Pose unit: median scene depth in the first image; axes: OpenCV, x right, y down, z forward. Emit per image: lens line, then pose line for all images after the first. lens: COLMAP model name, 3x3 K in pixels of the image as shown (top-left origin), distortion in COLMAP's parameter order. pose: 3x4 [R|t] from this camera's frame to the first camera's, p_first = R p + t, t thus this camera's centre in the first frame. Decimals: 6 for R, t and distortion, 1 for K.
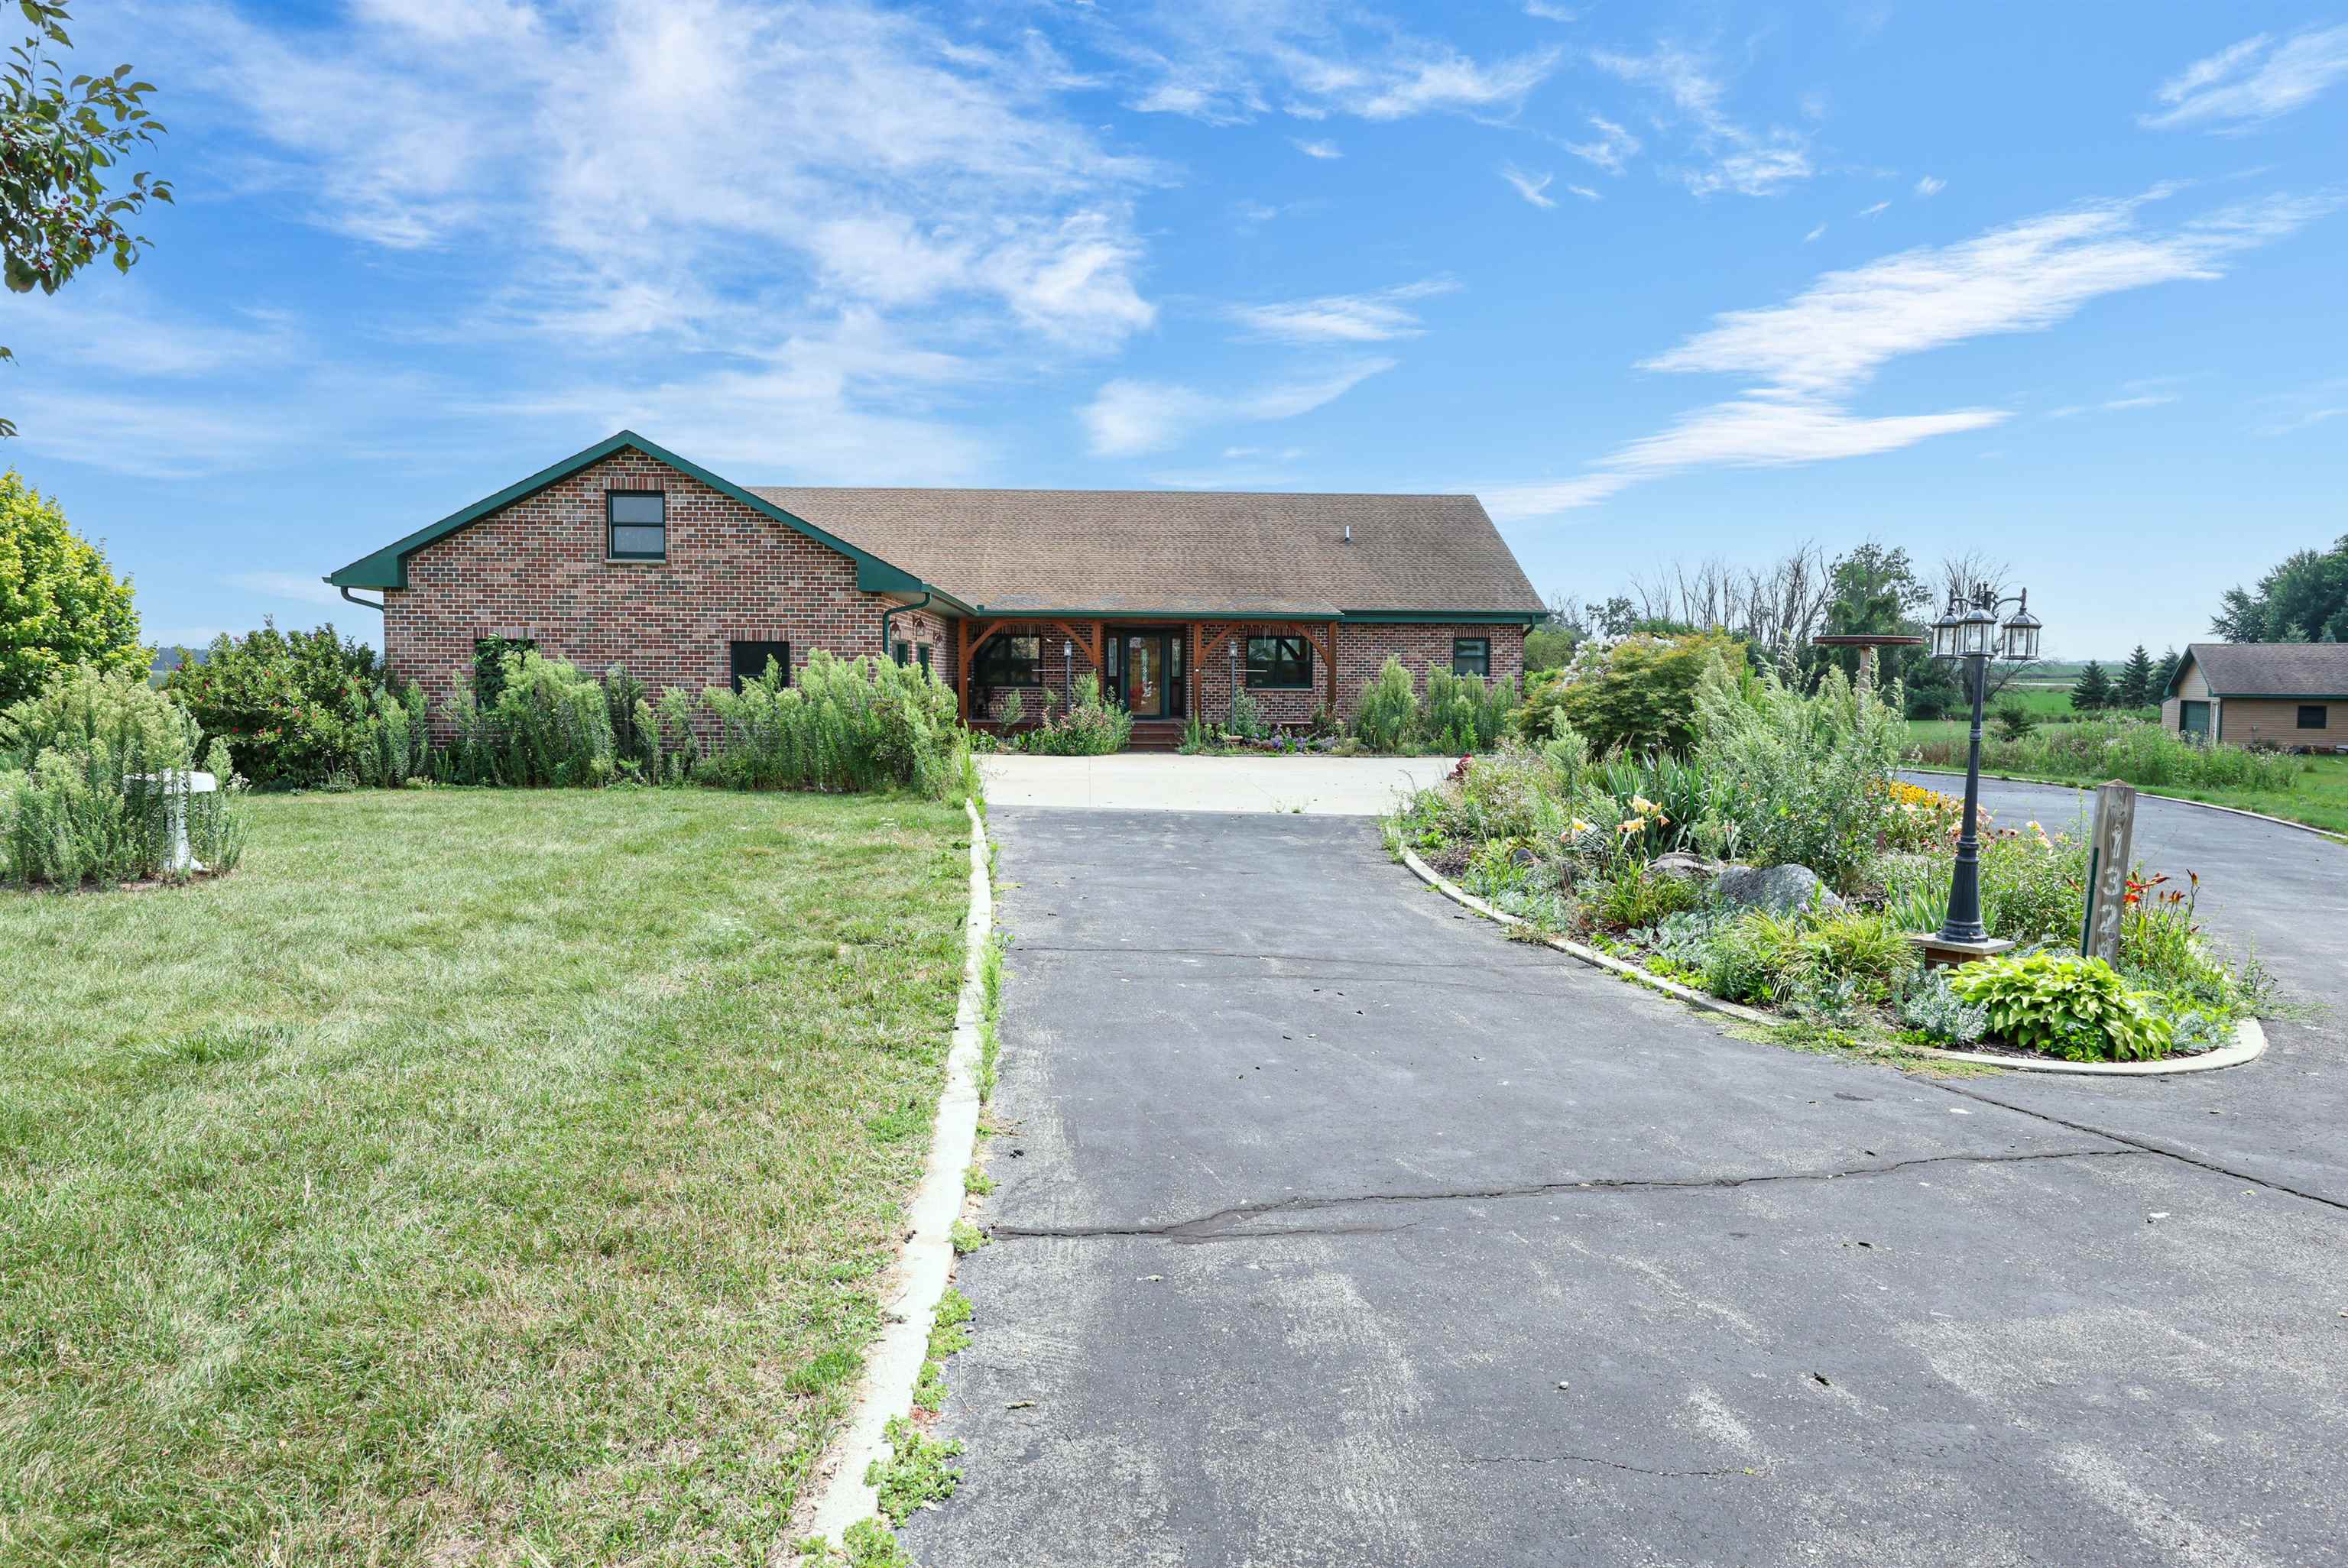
lens RADIAL K [[1477.1, 0, 1174.0], [0, 1477.1, 784.0], [0, 0, 1]] dist [0.002117, 0.000965]
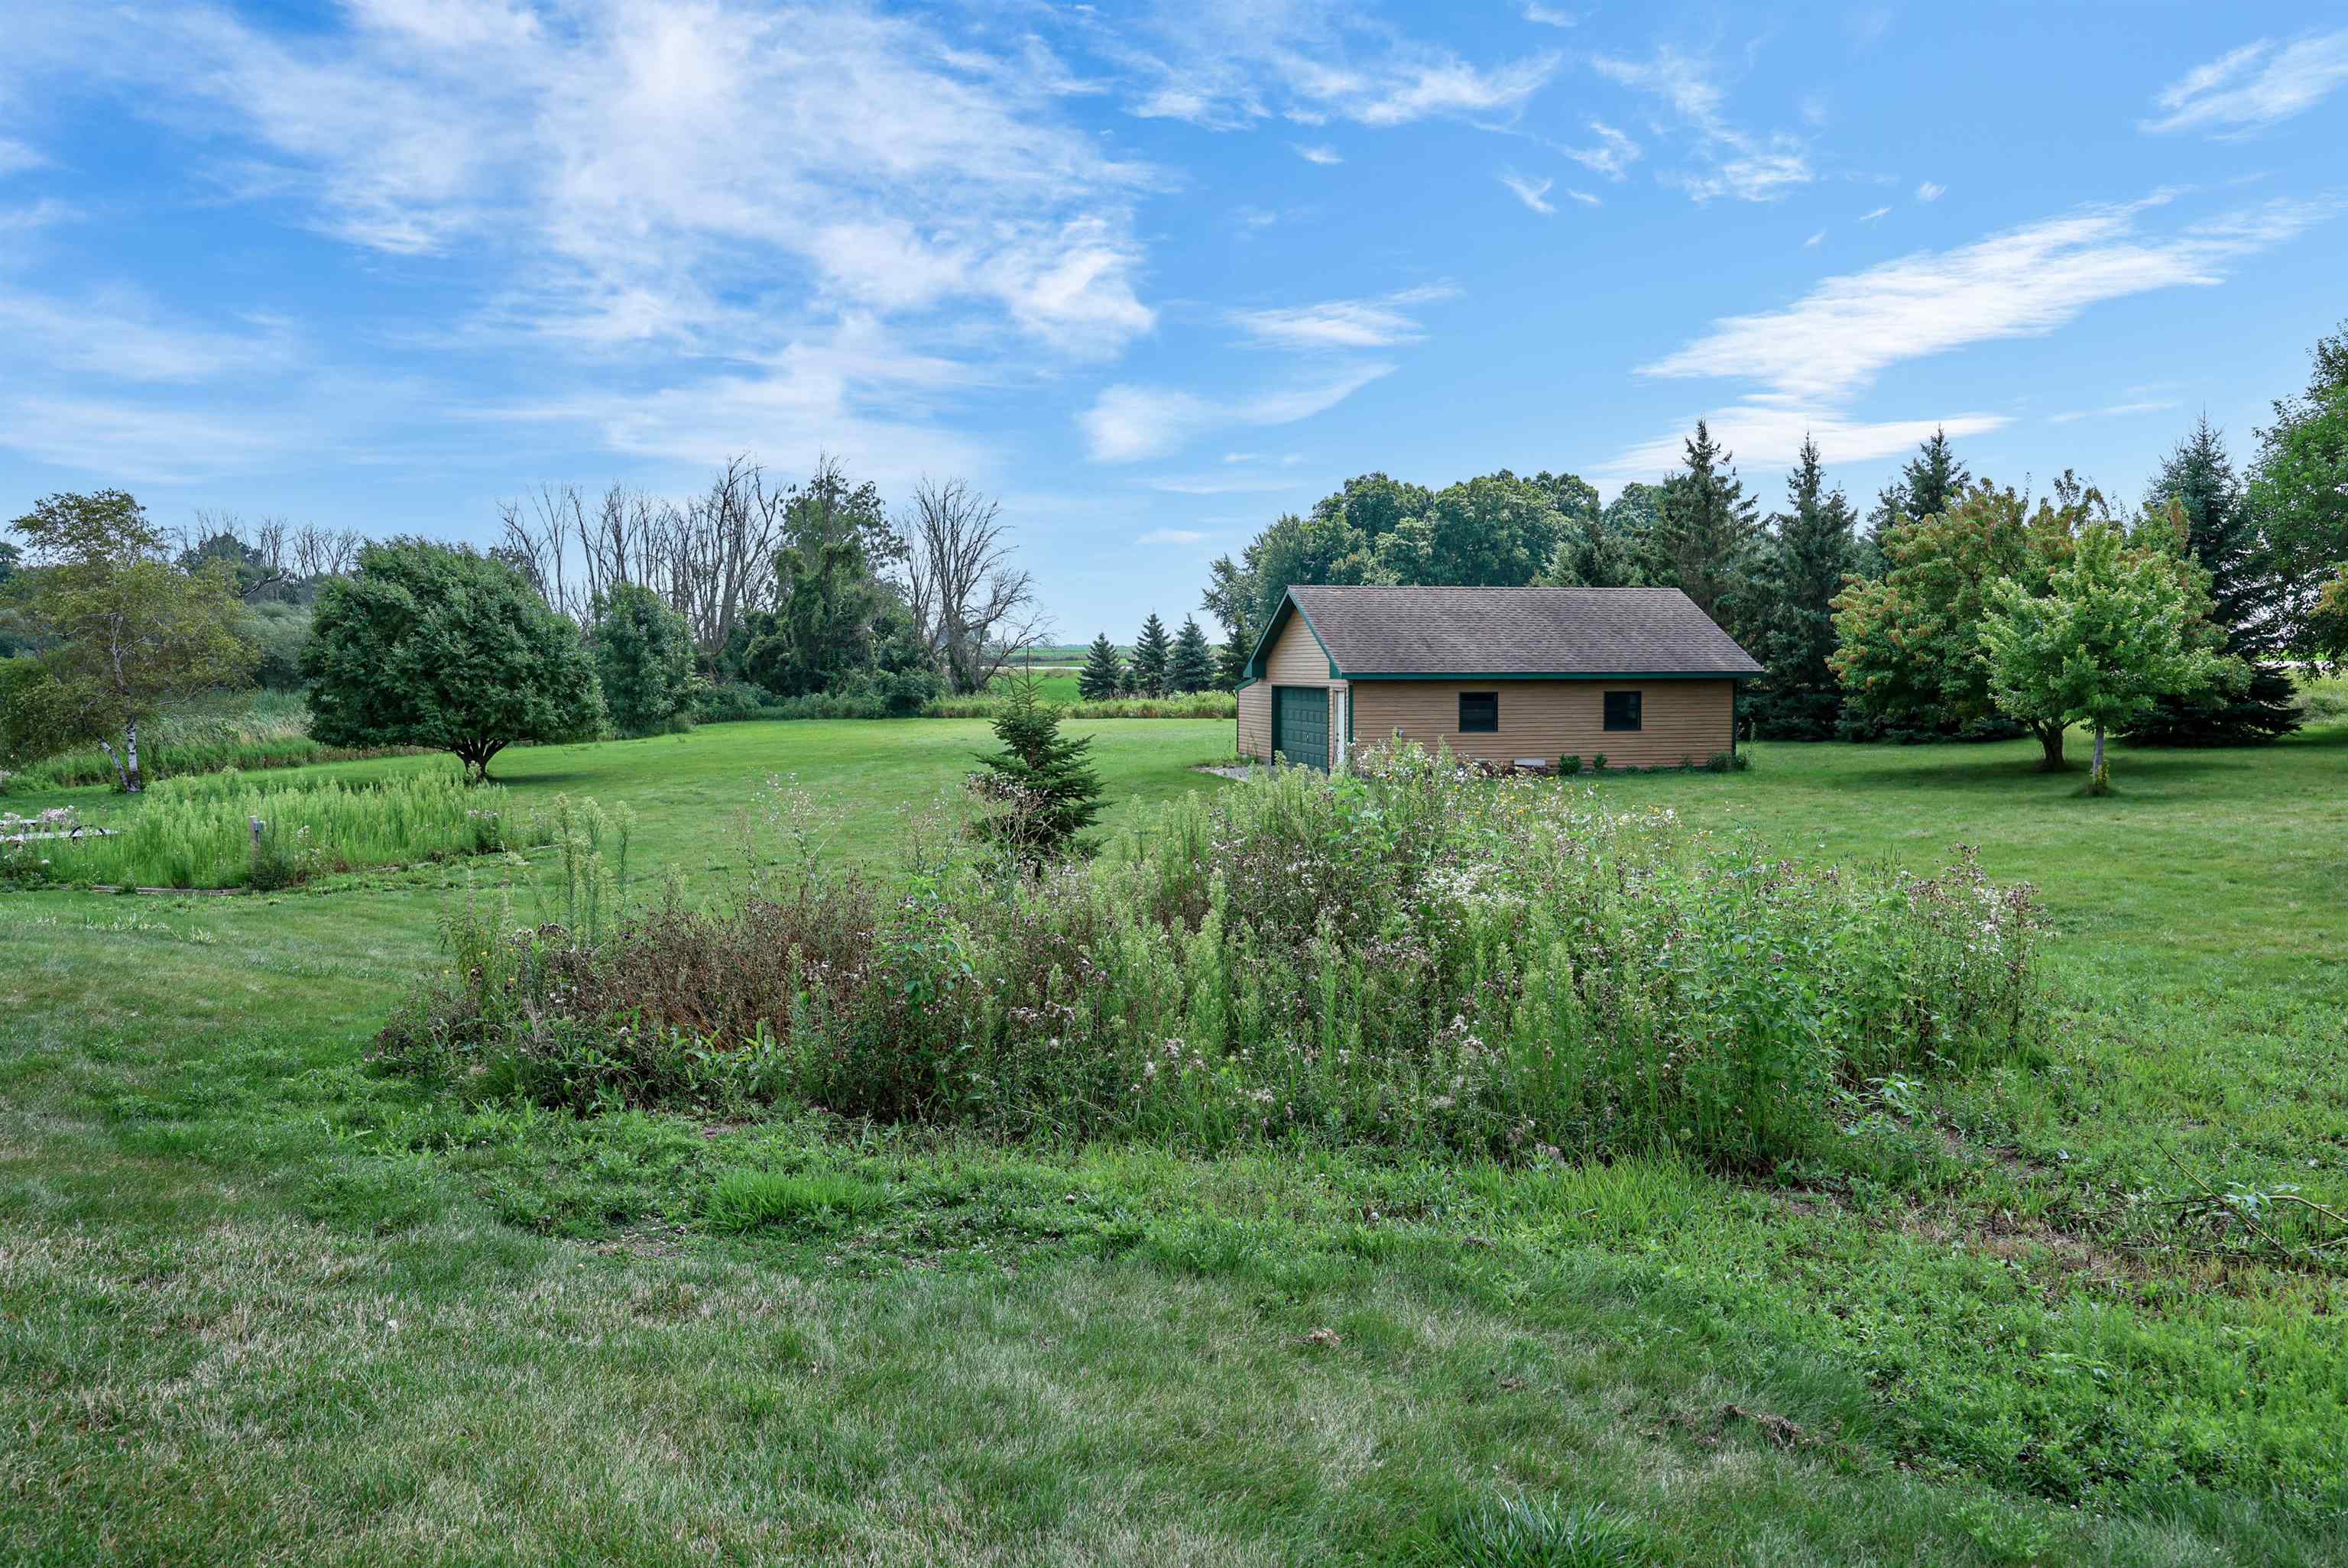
lens RADIAL K [[1887.3, 0, 1174.0], [0, 1887.3, 784.0], [0, 0, 1]] dist [0.000289, -0.000056]
pose [[0.823254, -0.041776, 0.566134, 0.099520], [0.046745, 0.998890, 0.005734, -0.010449], [-0.565745, 0.021744, 0.824293, 0.179800]]
